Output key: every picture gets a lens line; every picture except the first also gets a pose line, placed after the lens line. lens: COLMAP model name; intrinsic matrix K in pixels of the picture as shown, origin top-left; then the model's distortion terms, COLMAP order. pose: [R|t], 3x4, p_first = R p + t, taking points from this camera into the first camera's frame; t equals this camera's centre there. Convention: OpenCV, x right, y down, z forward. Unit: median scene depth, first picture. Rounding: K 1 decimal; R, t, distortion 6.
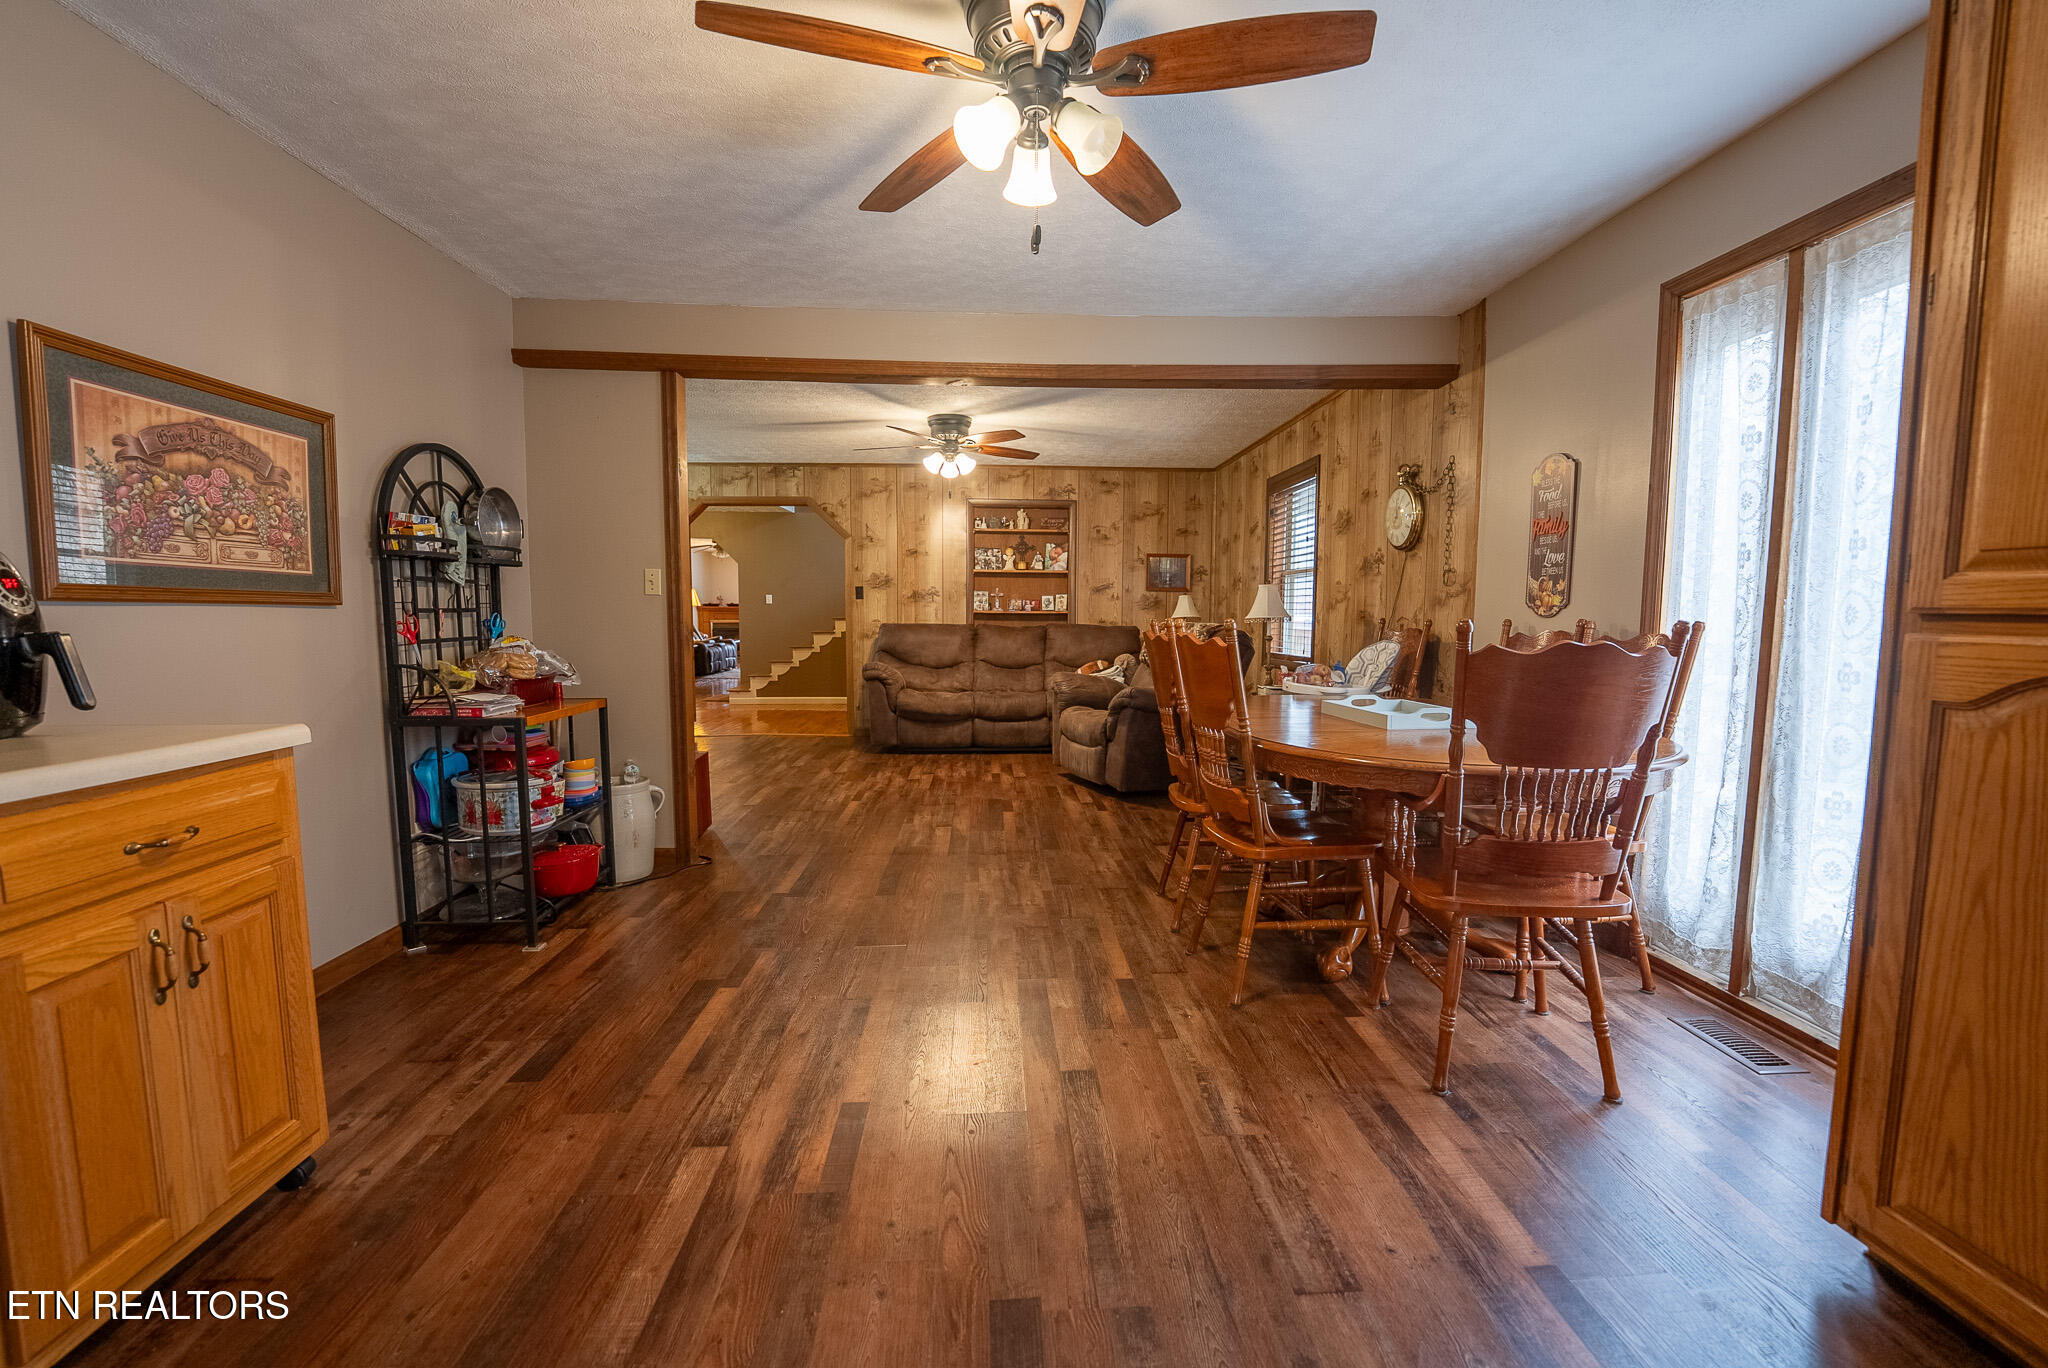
lens RADIAL K [[844.0, 0, 1036.2], [0, 844.0, 687.4], [0, 0, 1]] dist [-0.024762, 0.000455]
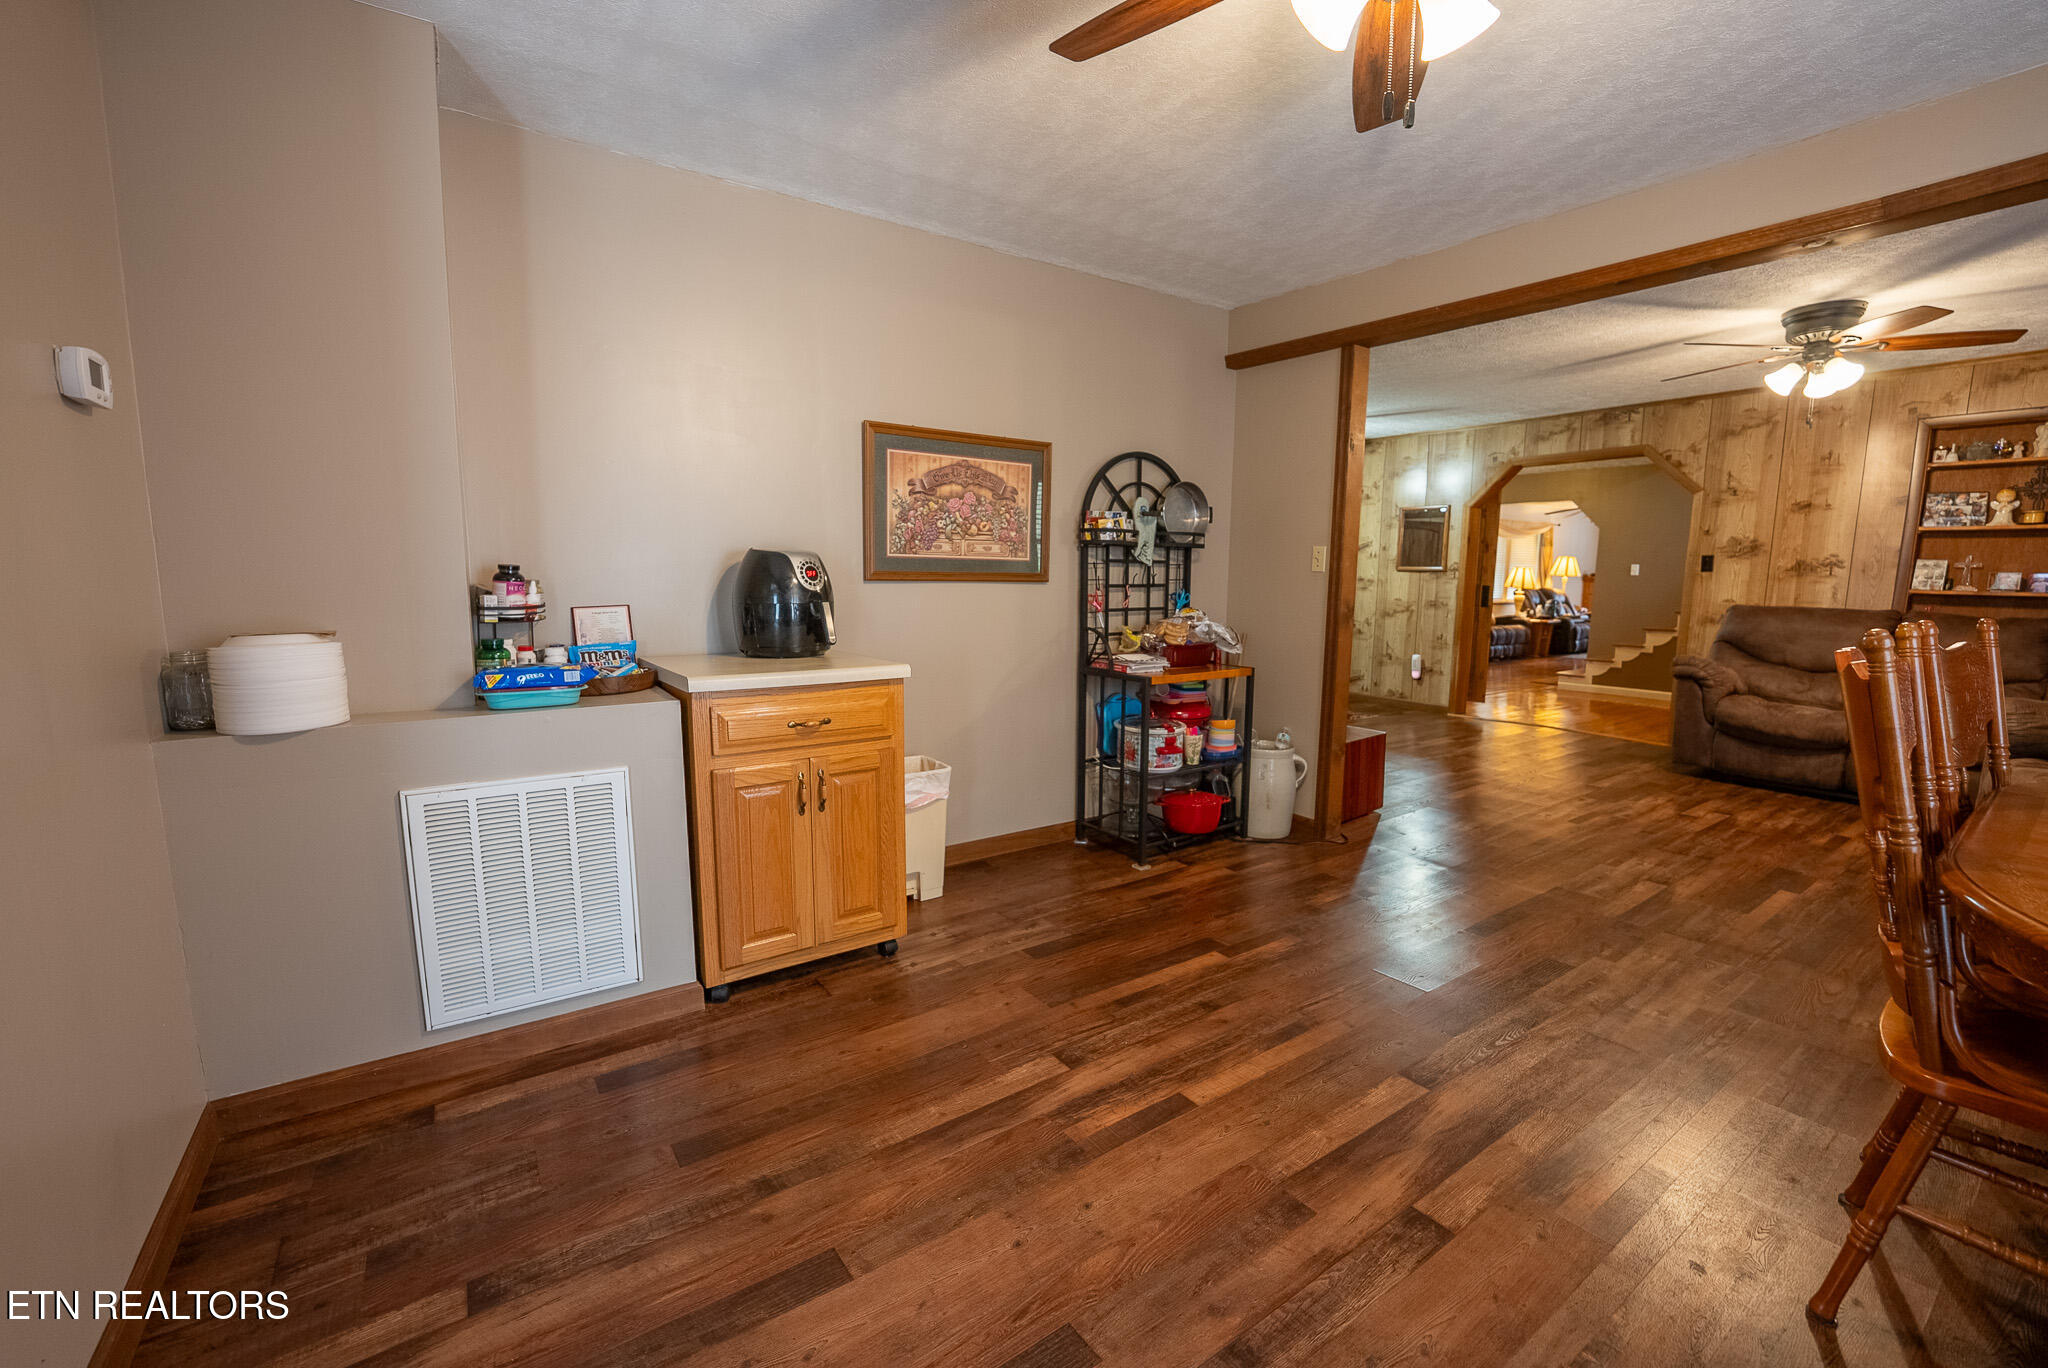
lens RADIAL K [[842.2, 0, 1023.8], [0, 842.2, 688.6], [0, 0, 1]] dist [-0.017982, 0.000286]
pose [[0.522294, 0.115728, -0.844876, 0.273076], [-0.081801, 0.992979, 0.085446, -0.030906], [0.848833, 0.024484, 0.528094, 0.179135]]
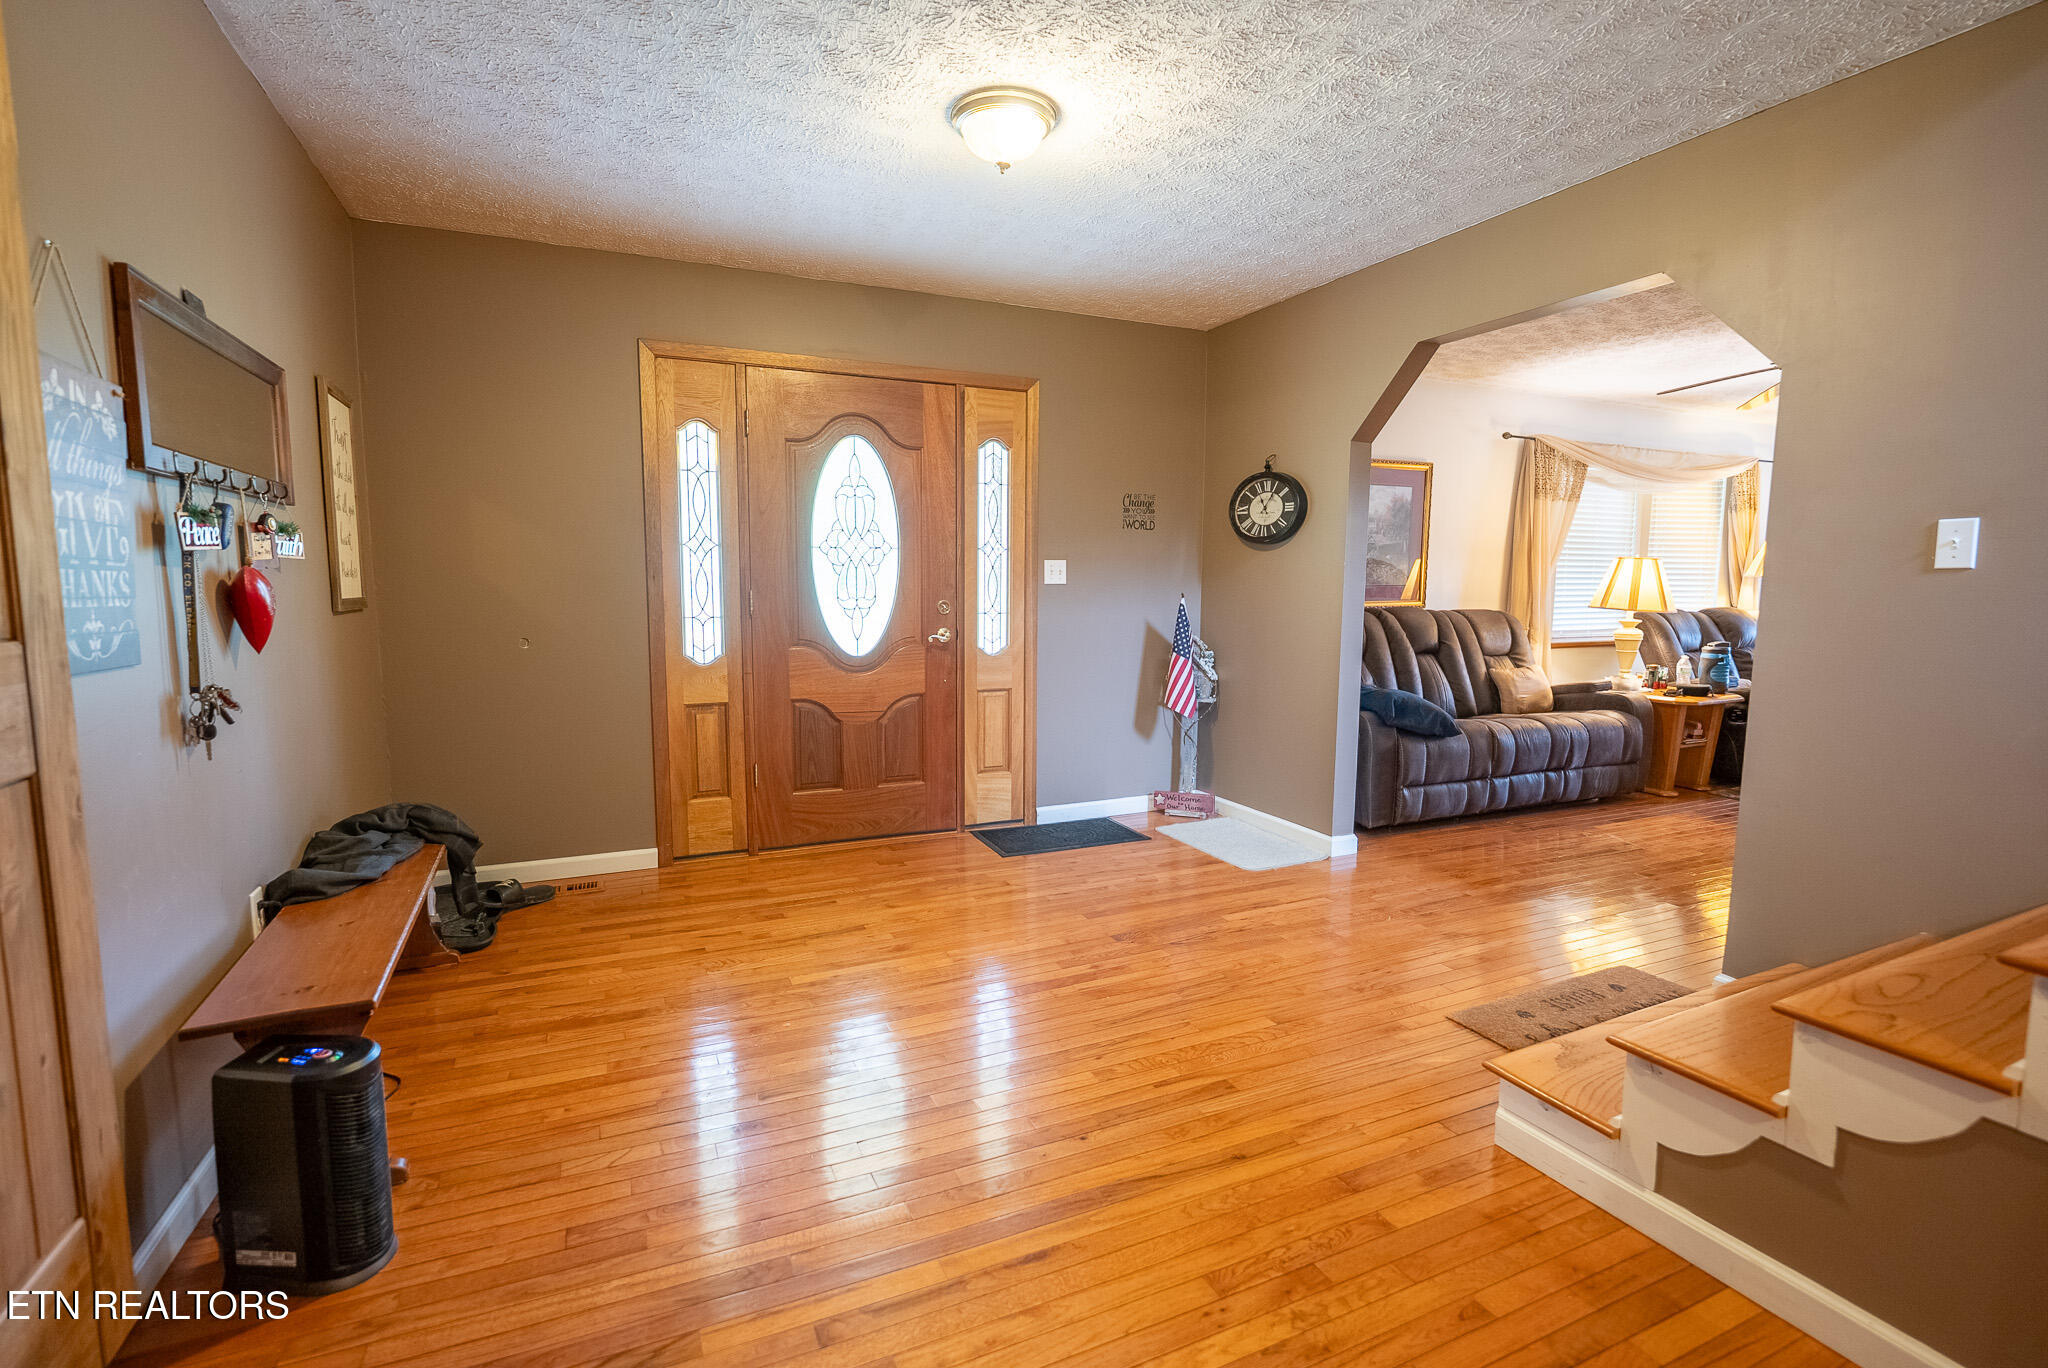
lens RADIAL K [[939.5, 0, 1032.4], [0, 939.5, 685.2], [0, 0, 1]] dist [-0.015885, 0.001184]
pose [[0.364037, 0.099278, -0.926078, -0.701737], [-0.084188, 0.993740, 0.073437, -0.253306], [0.927572, 0.051231, 0.370116, 2.620802]]
